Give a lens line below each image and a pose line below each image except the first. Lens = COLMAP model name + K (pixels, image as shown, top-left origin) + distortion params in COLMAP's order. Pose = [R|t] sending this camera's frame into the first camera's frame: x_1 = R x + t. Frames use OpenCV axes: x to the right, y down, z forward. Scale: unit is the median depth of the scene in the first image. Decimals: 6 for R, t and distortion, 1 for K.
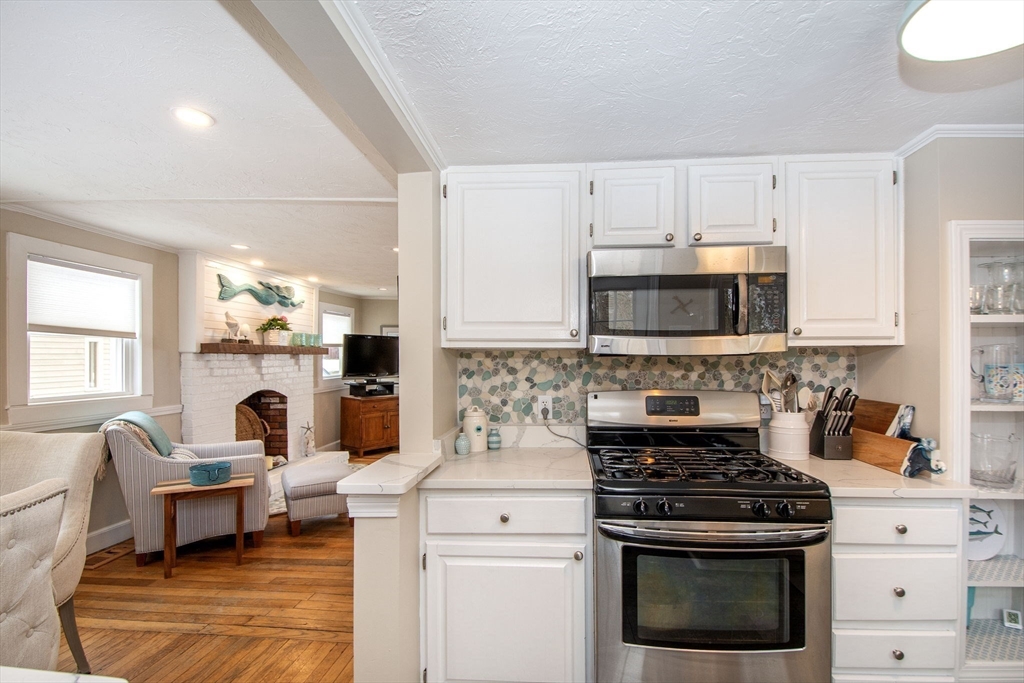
lens RADIAL K [[459.1, 0, 528.5], [0, 459.1, 359.5], [0, 0, 1]] dist [0.002504, -0.014933]
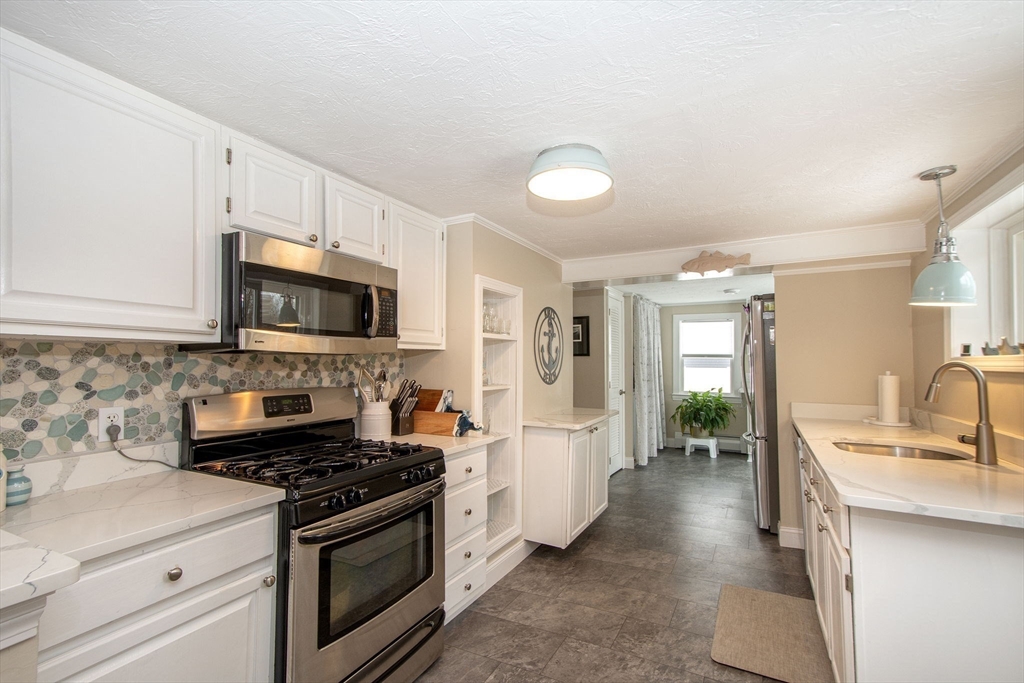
lens RADIAL K [[457.7, 0, 512.0], [0, 457.7, 341.5], [0, 0, 1]] dist [0.002415, 0.000644]
pose [[0.408727, 0.041832, 0.911697, -0.278496], [-0.006396, 0.999056, -0.042973, 0.002792], [-0.912634, 0.011733, 0.408609, 0.117607]]
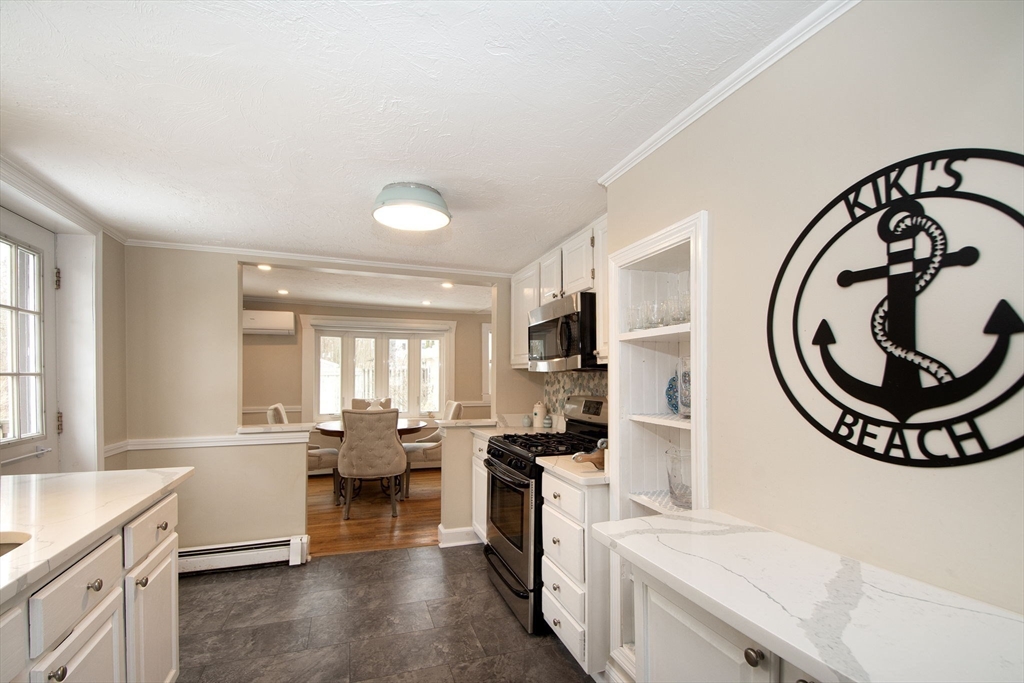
lens RADIAL K [[431.3, 0, 515.6], [0, 431.3, 376.5], [0, 0, 1]] dist [0.001512, -0.012828]
pose [[0.414300, 0.001629, -0.910139, 1.019232], [-0.001910, 0.999998, 0.000920, 0.003529], [0.910138, 0.001357, 0.414302, 0.173383]]
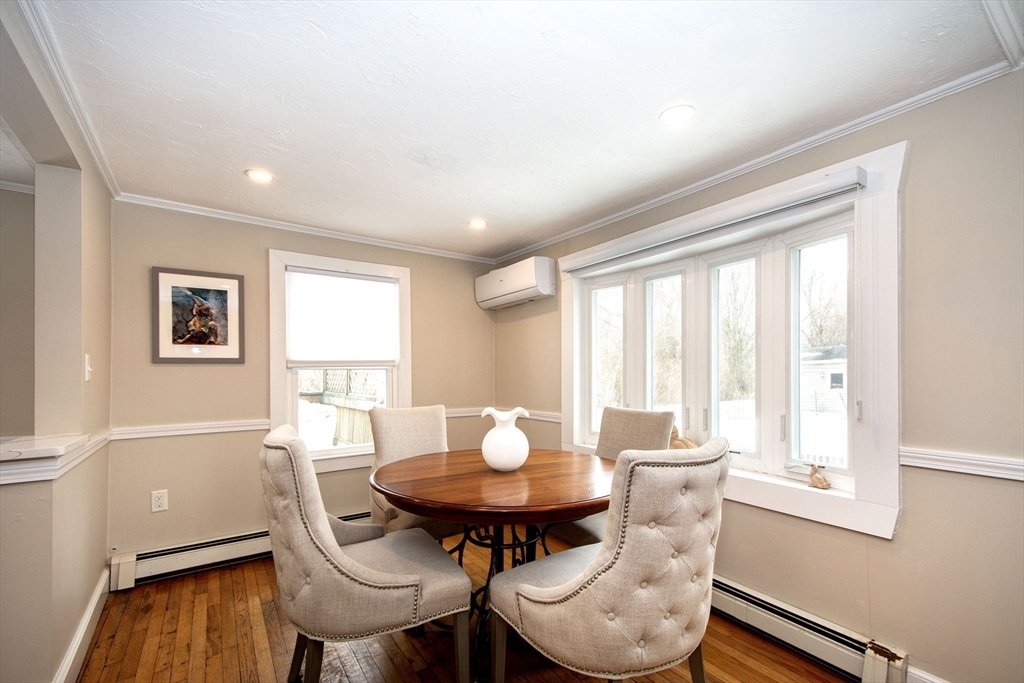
lens RADIAL K [[451.9, 0, 509.3], [0, 451.9, 371.4], [0, 0, 1]] dist [-0.000513, -0.000034]
pose [[-0.787023, -0.001409, -0.616922, -0.319935], [0.006901, 0.999915, -0.011088, 0.038743], [0.616885, -0.012984, -0.786946, 0.957319]]
